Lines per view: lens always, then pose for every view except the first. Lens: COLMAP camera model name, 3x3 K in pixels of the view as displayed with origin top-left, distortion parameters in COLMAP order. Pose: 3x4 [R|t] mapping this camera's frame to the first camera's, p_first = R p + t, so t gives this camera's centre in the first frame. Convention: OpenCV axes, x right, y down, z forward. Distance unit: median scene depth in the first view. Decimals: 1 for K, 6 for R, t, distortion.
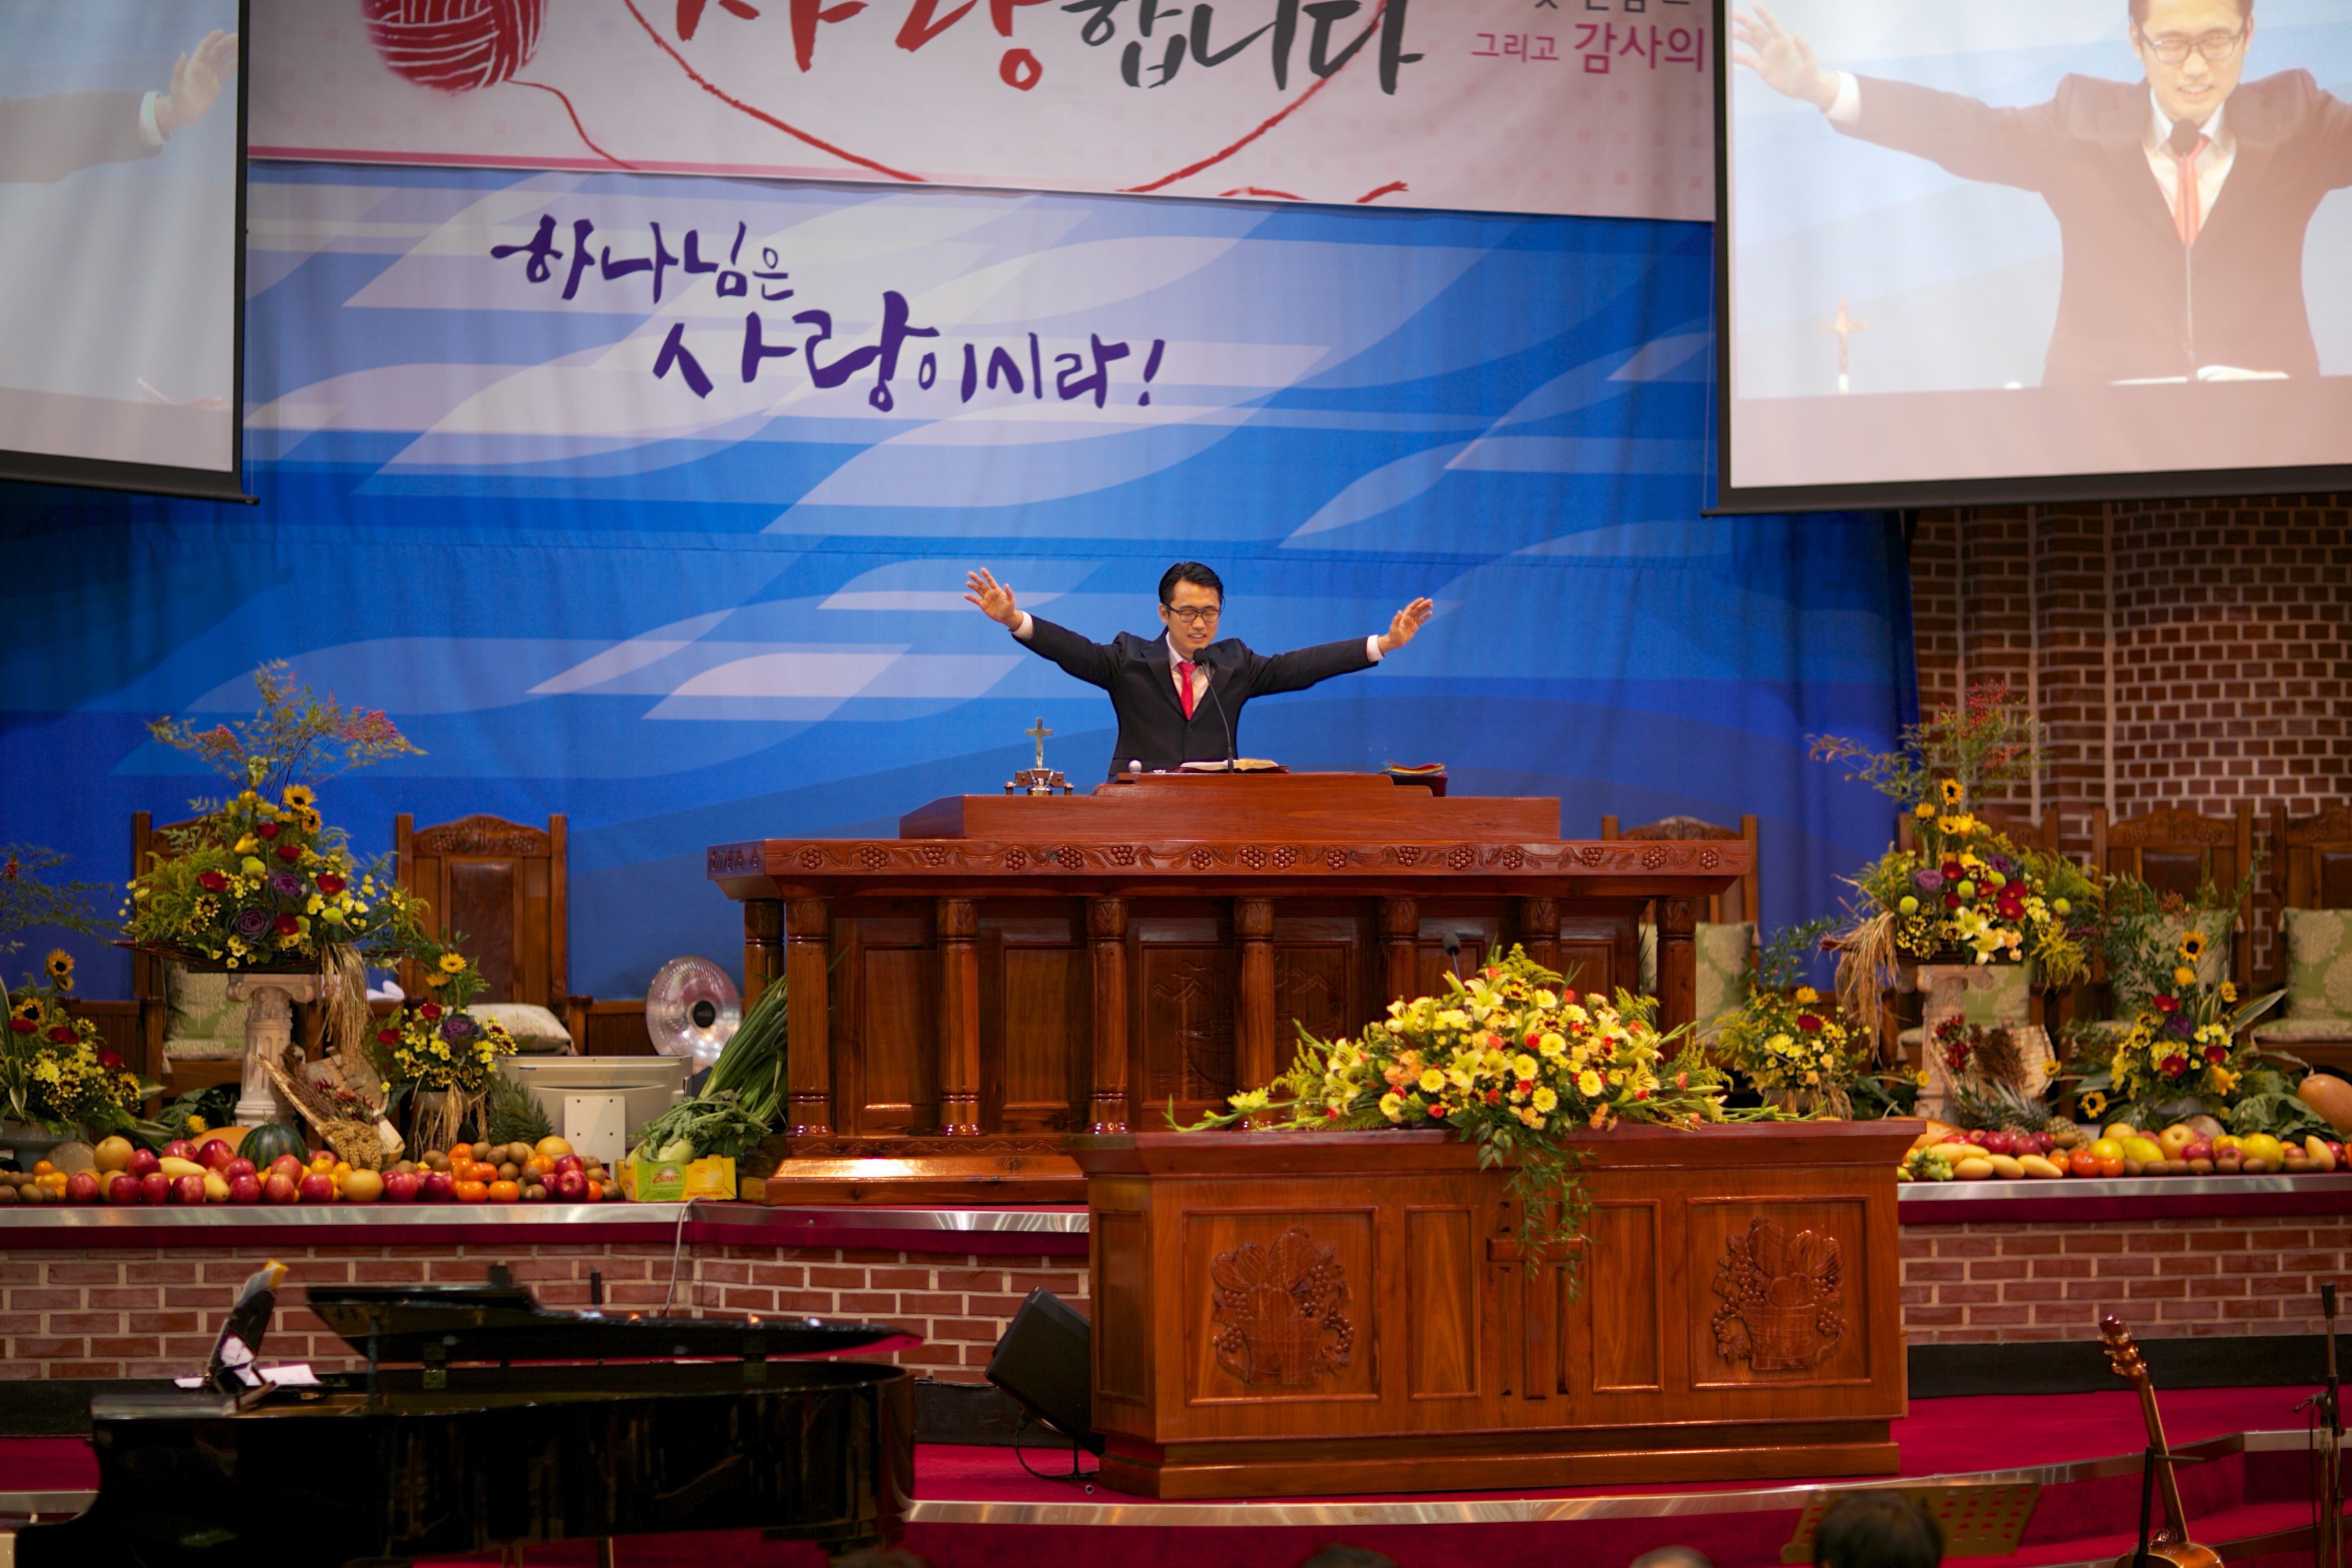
lens RADIAL K [[5475.6, 0, 1176.0], [0, 5475.6, 784.0], [0, 0, 1]] dist [-0.080502, -0.508626]
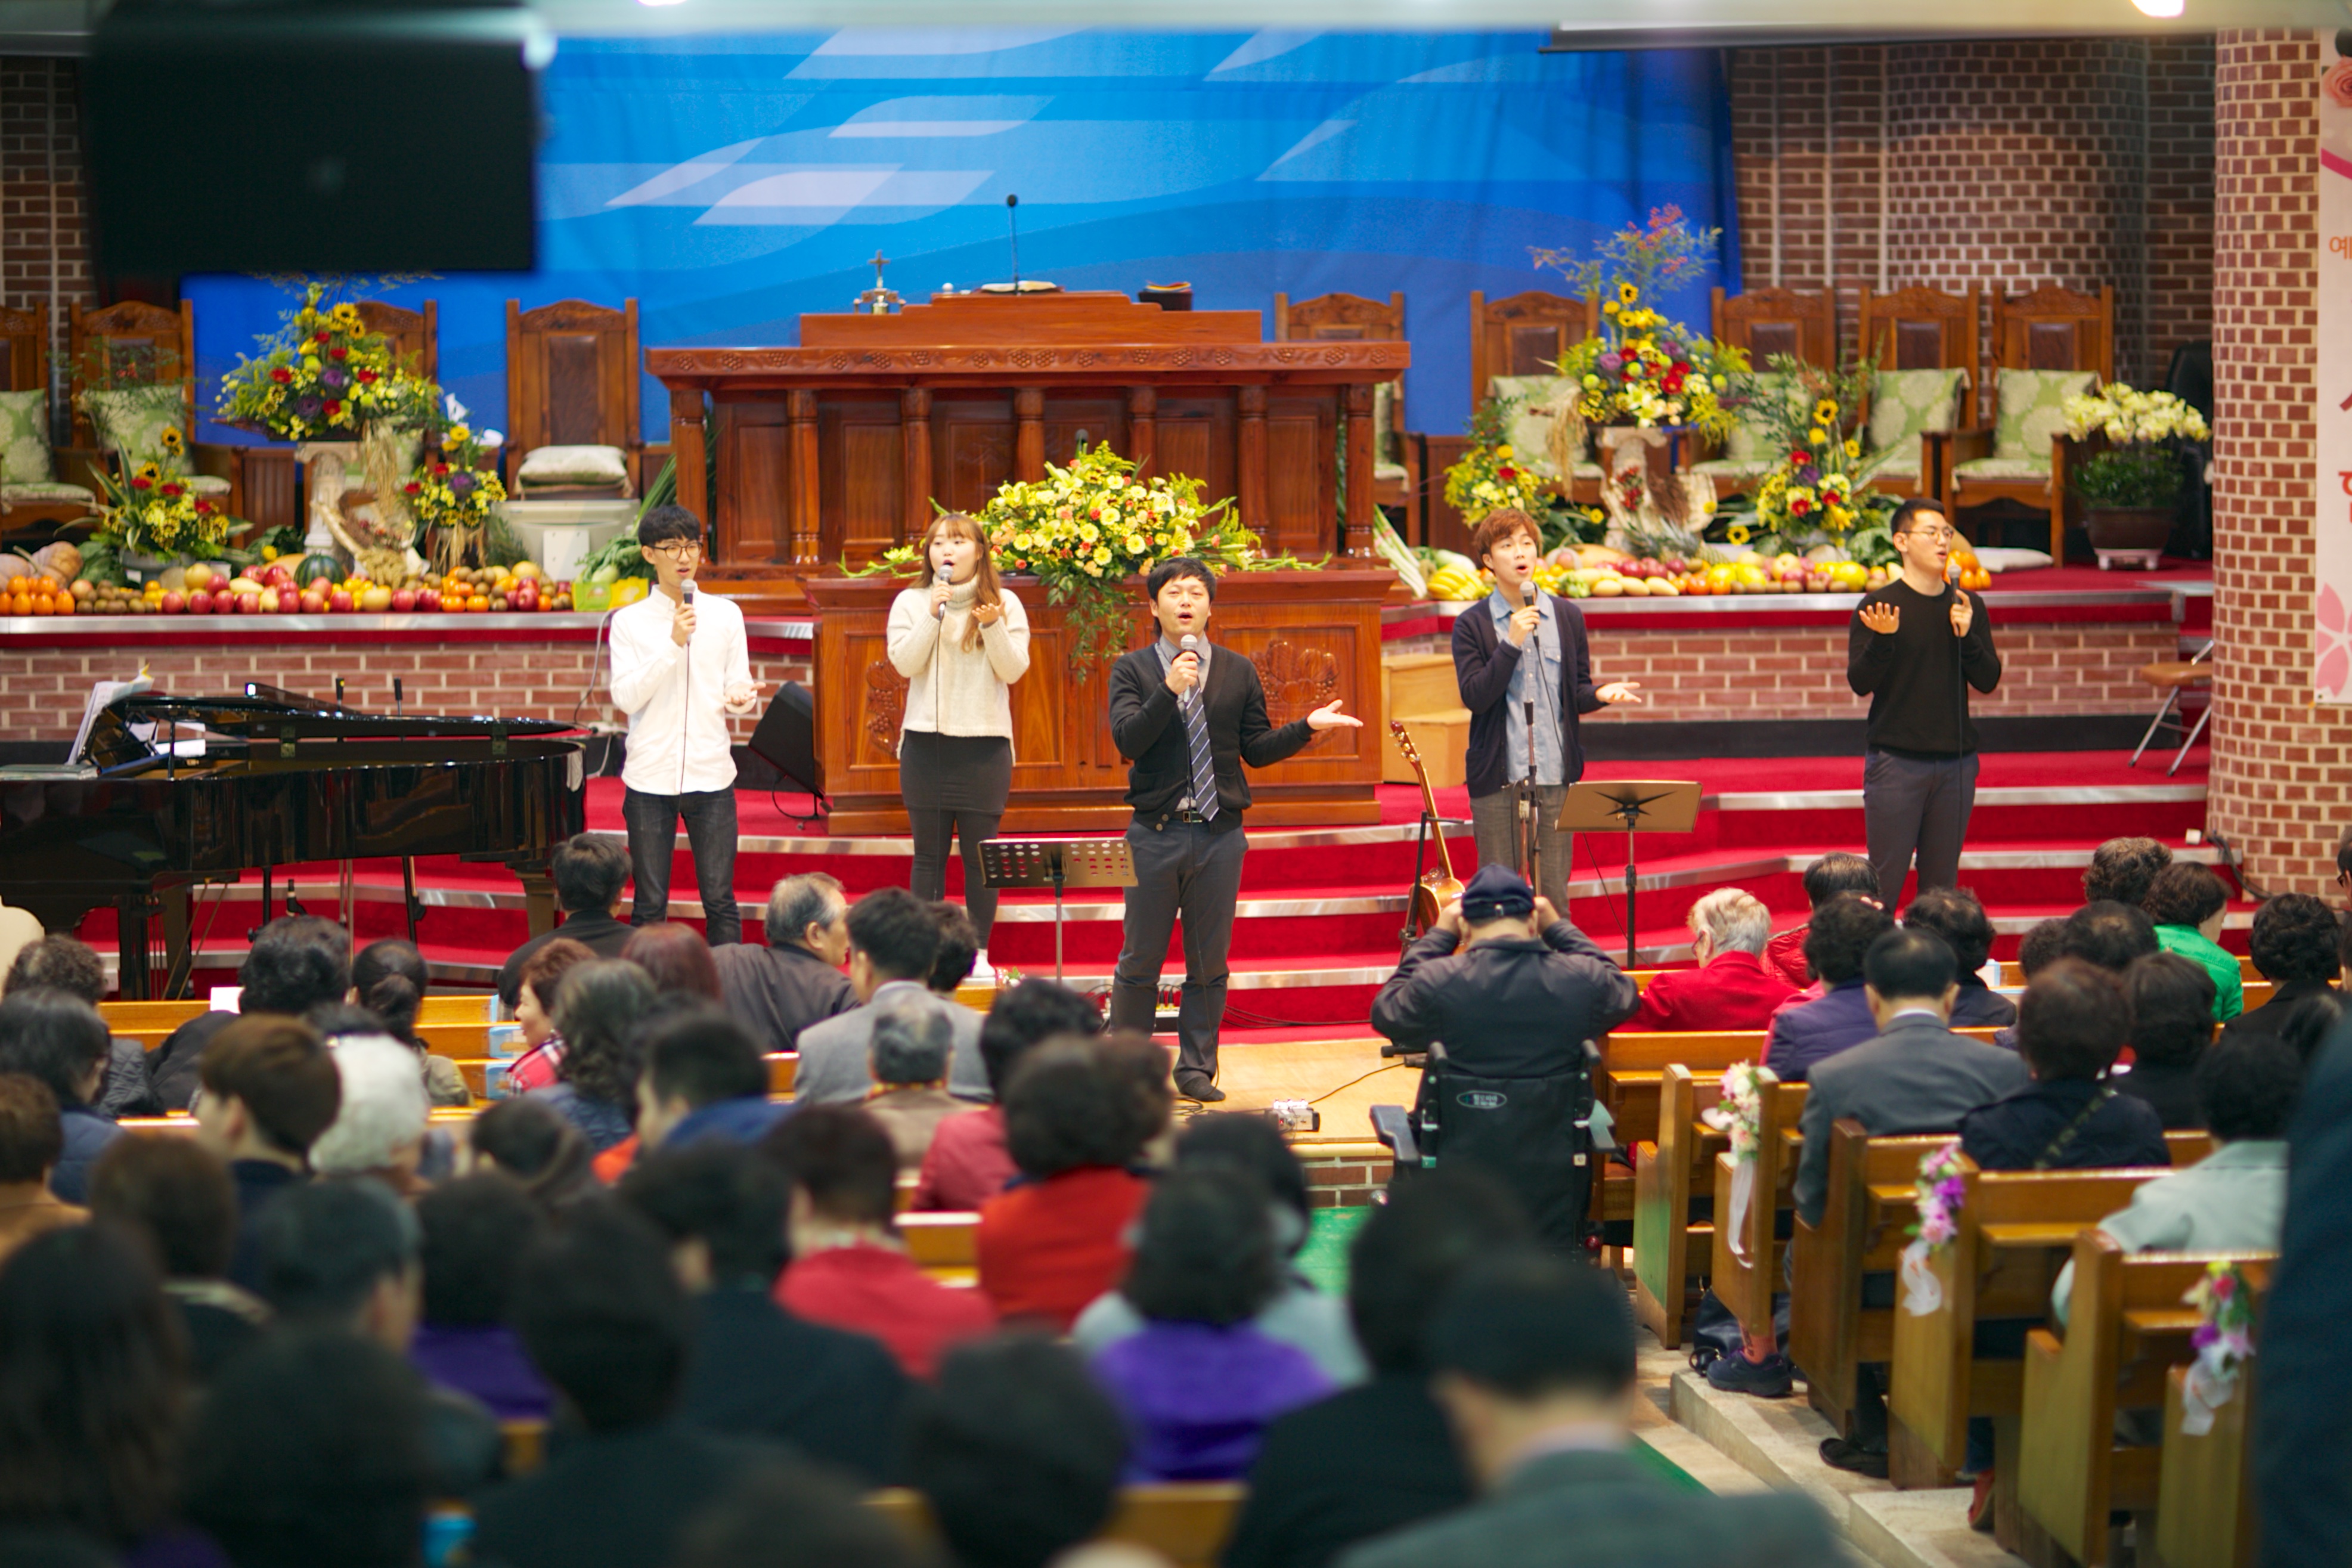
lens RADIAL K [[5475.6, 0, 1176.0], [0, 5475.6, 784.0], [0, 0, 1]] dist [-0.080502, -0.508626]
pose [[0.989578, 0.011035, -0.143577, 0.239336], [0.007305, 0.991929, 0.126588, -0.051365], [0.143815, -0.126317, 0.981510, -0.317616]]
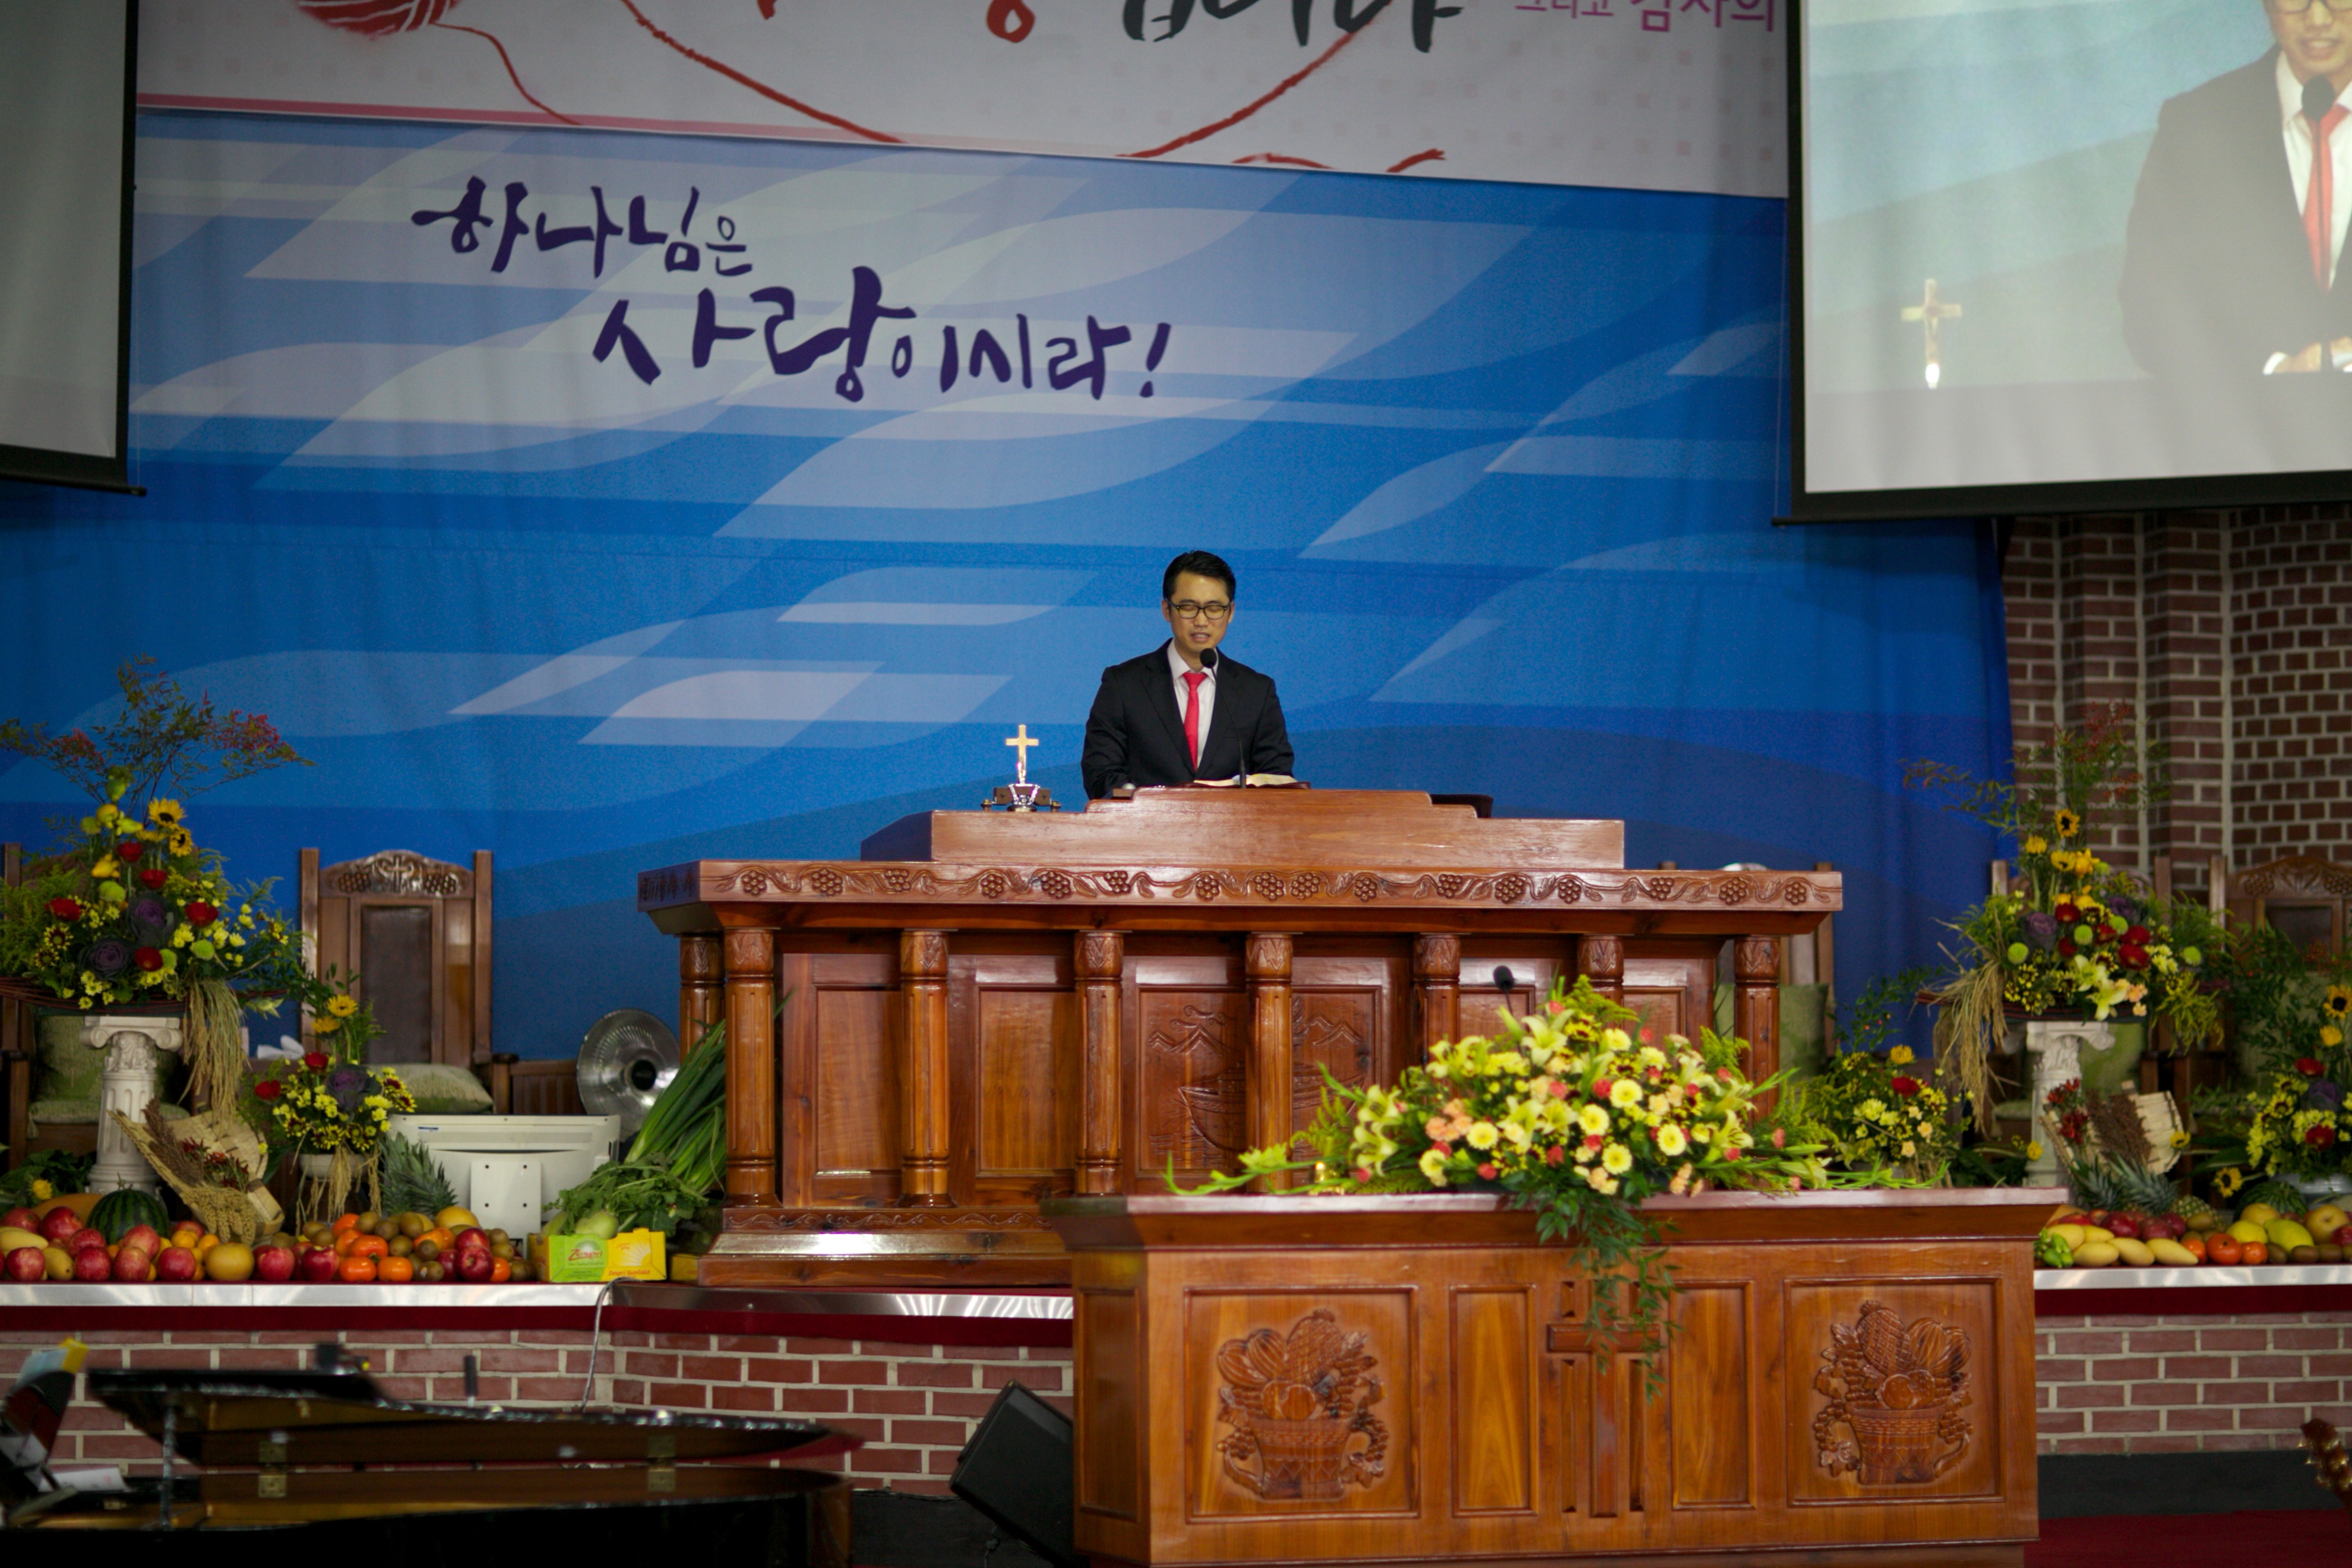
lens RADIAL K [[5475.6, 0, 1176.0], [0, 5475.6, 784.0], [0, 0, 1]] dist [-0.080502, -0.508626]
pose [[0.999987, 0.004771, -0.001850, 0.001029], [-0.004809, 0.999770, -0.020882, 0.015097], [0.001750, 0.020891, 0.999780, 0.134996]]
